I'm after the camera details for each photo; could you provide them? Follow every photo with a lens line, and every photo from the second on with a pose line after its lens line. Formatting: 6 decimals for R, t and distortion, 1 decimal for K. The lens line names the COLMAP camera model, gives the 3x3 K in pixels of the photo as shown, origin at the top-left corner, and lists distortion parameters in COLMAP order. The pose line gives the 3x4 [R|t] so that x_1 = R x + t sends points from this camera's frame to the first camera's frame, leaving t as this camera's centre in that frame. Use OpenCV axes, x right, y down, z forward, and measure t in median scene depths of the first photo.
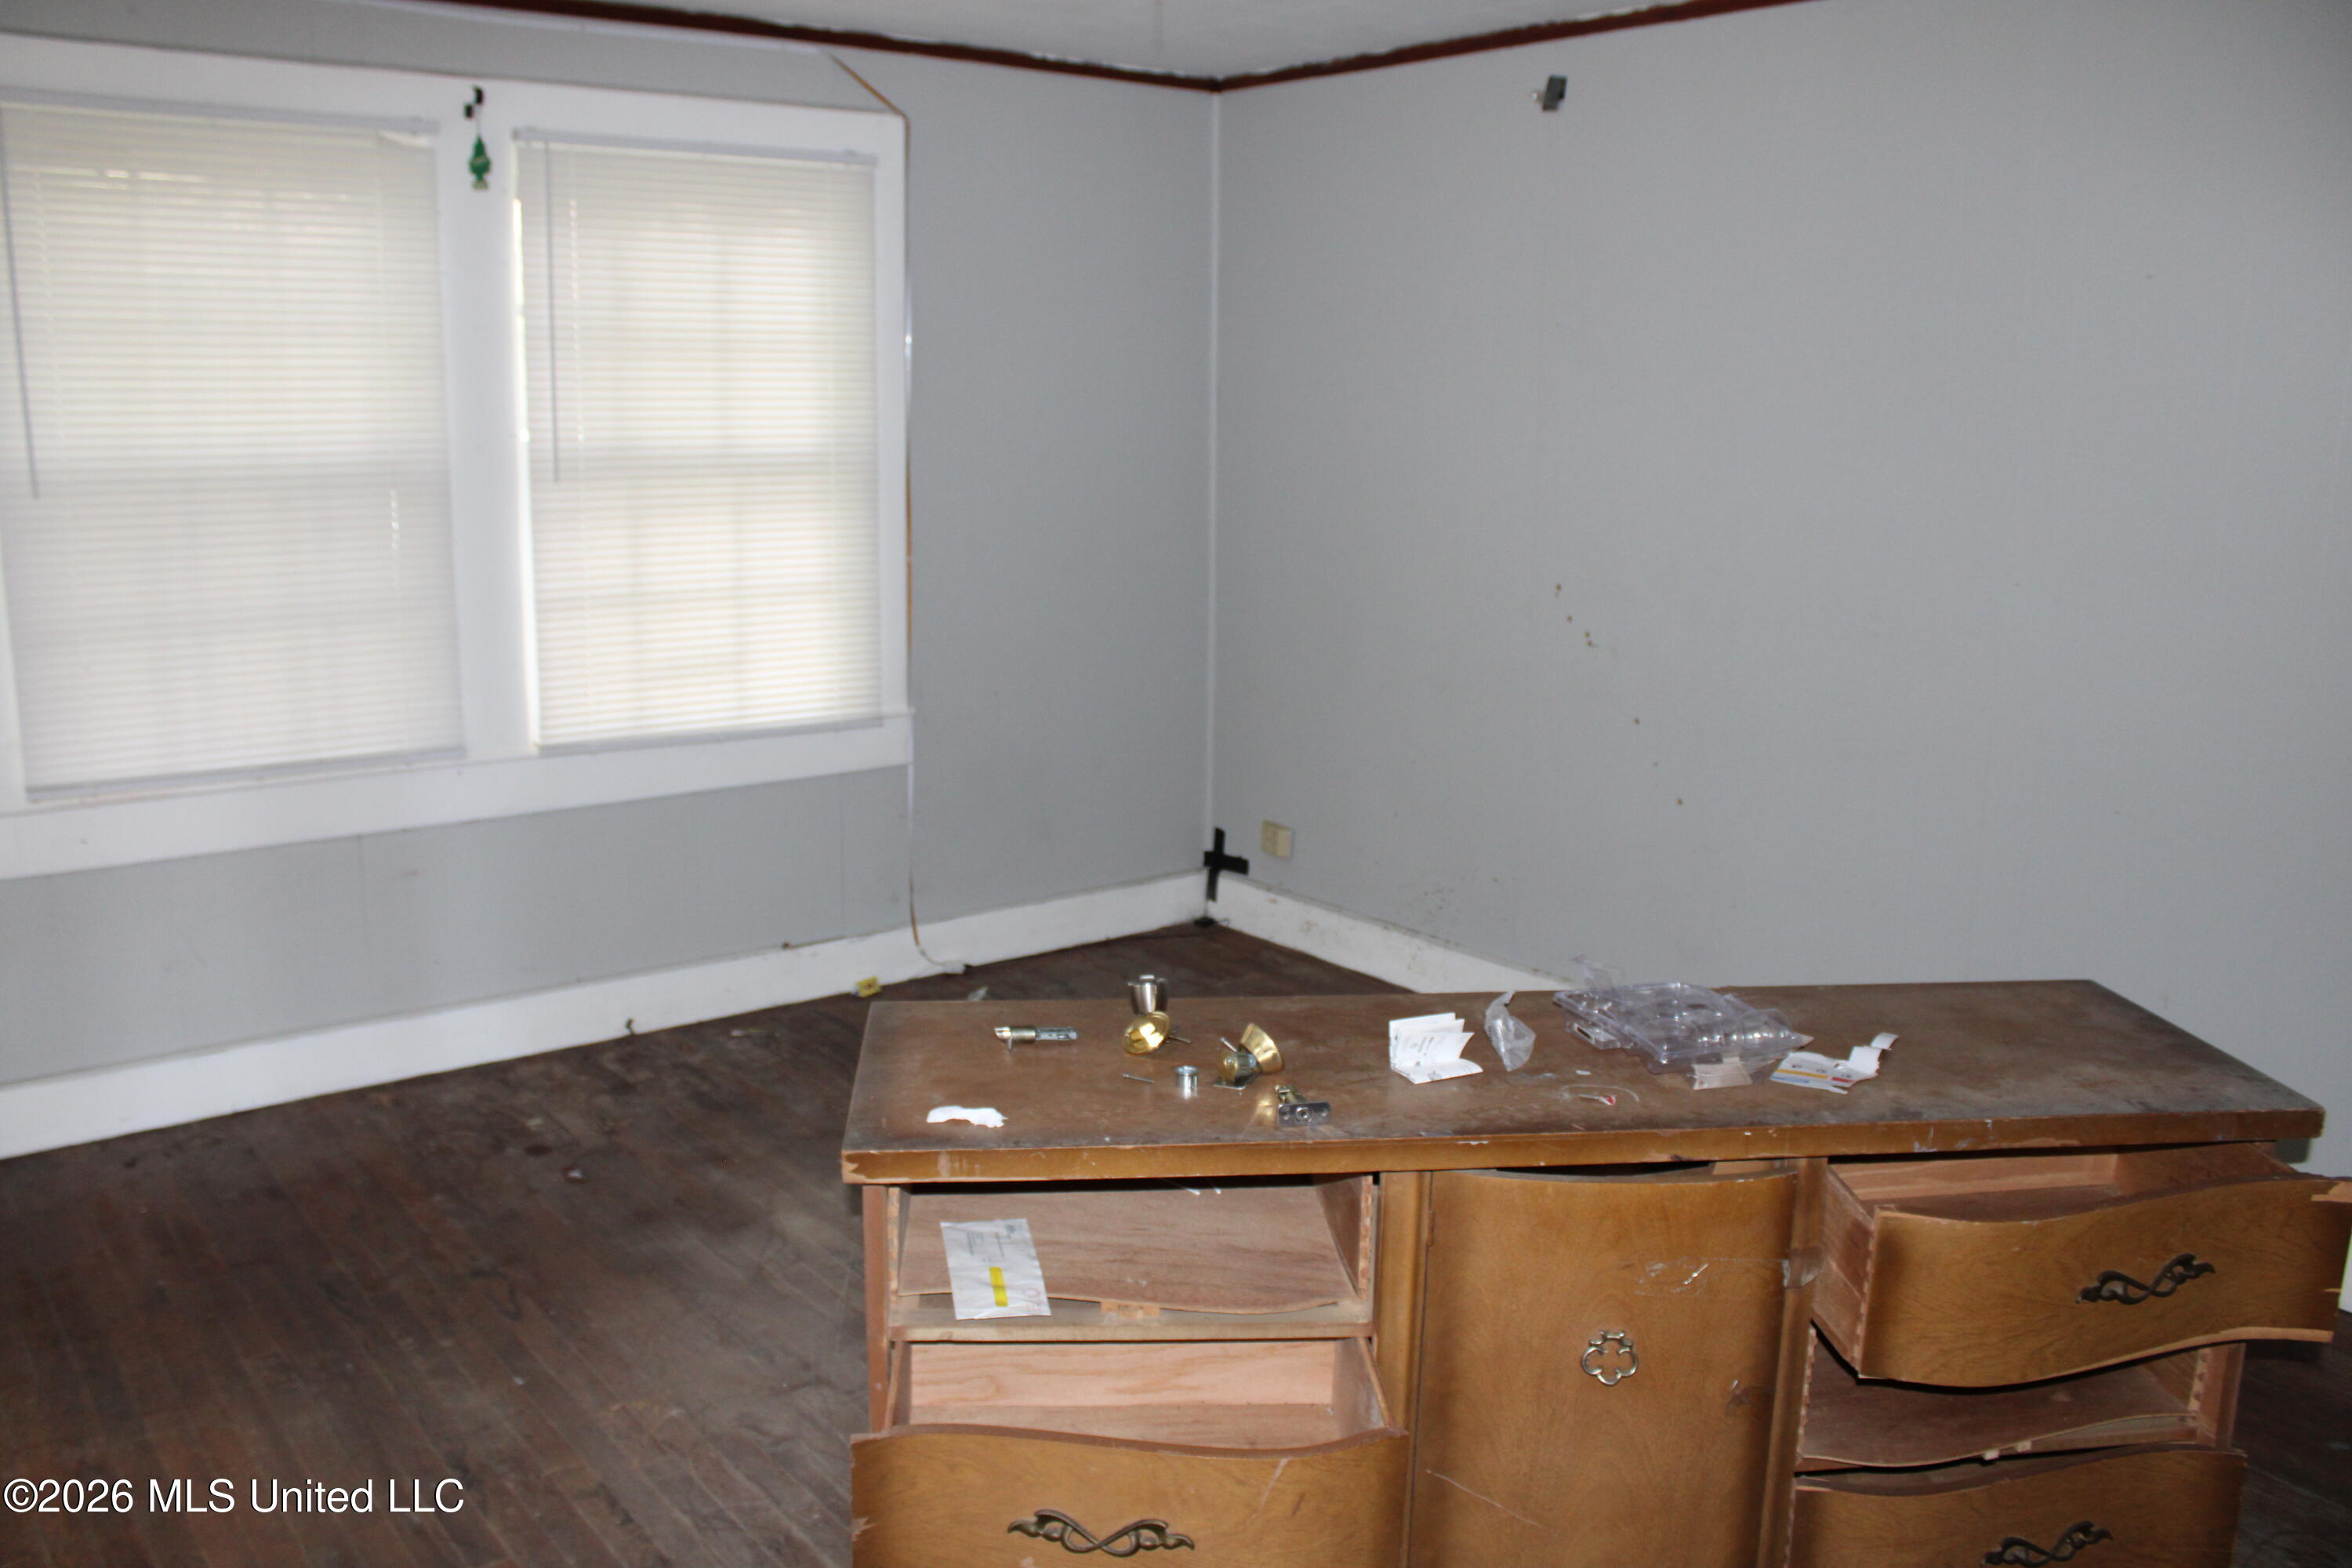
lens RADIAL K [[1950.3, 0, 1176.0], [0, 1950.3, 784.0], [0, 0, 1]] dist [-0.176713, 0.168891]
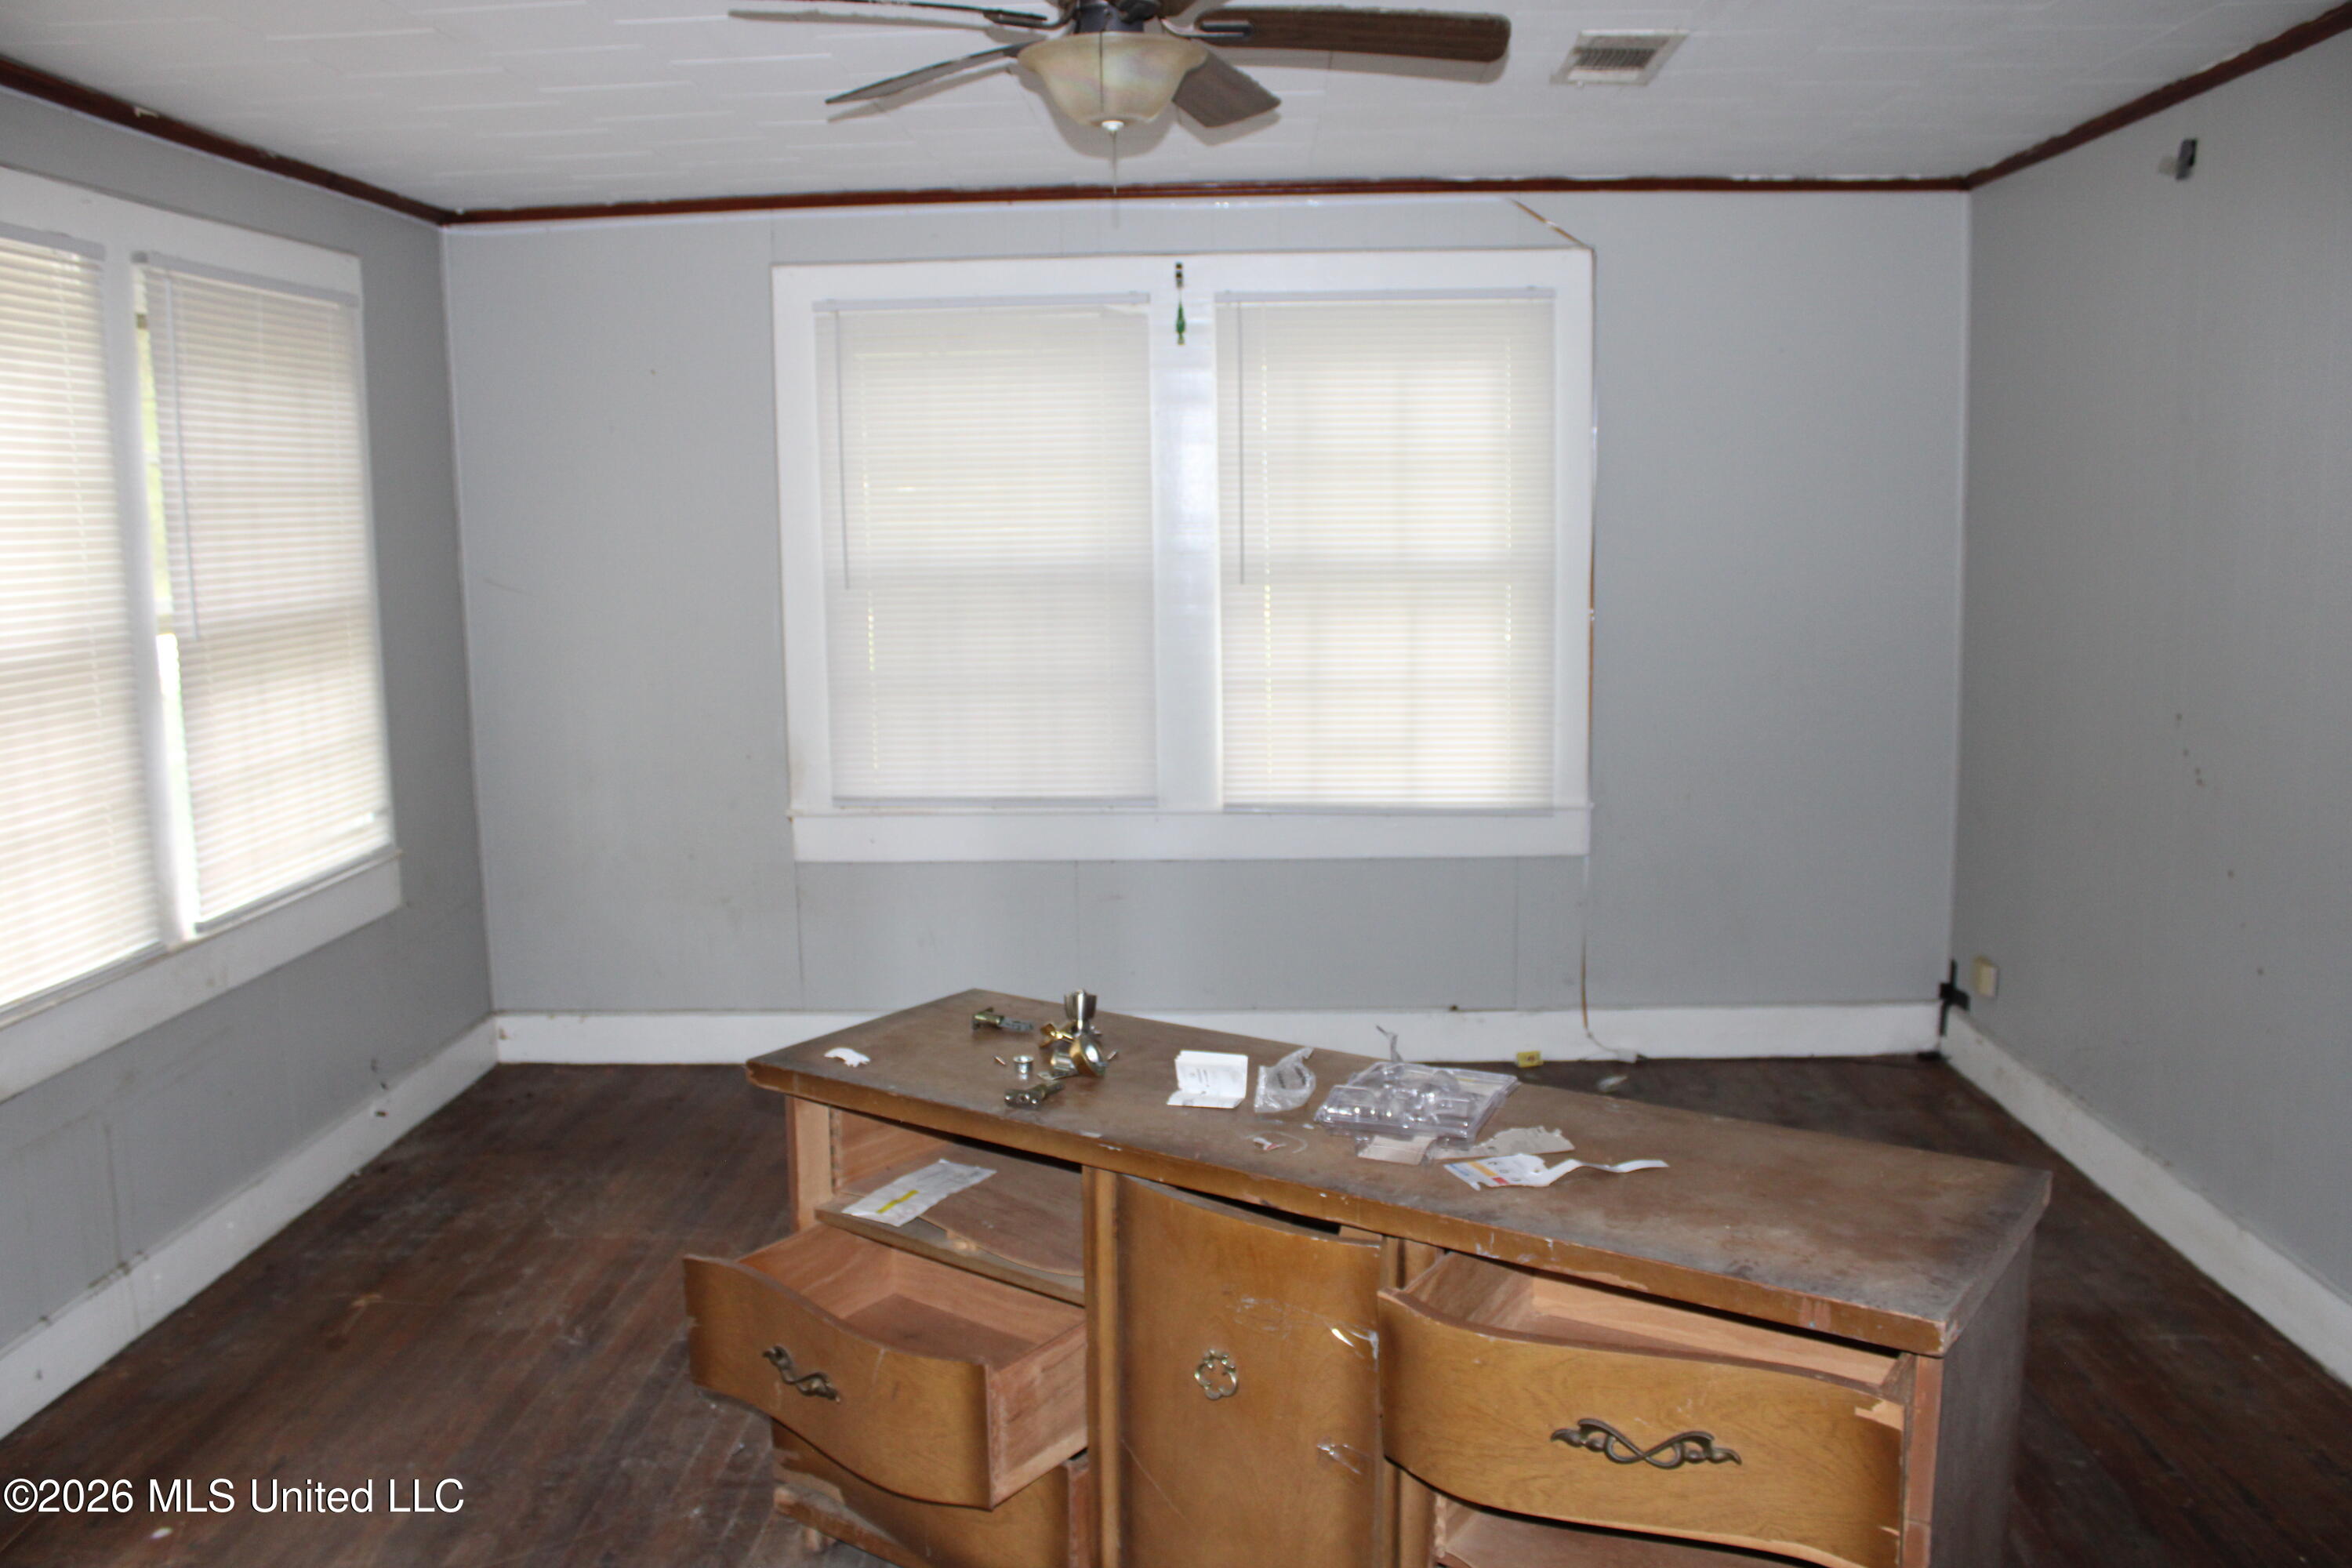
lens RADIAL K [[1965.3, 0, 1176.0], [0, 1965.3, 784.0], [0, 0, 1]] dist [-0.164285, 0.151339]
pose [[0.758309, 0.069642, -0.648164, 0.447736], [-0.106286, 0.994181, -0.017529, -0.007773], [0.643172, 0.082183, 0.761299, 0.052206]]
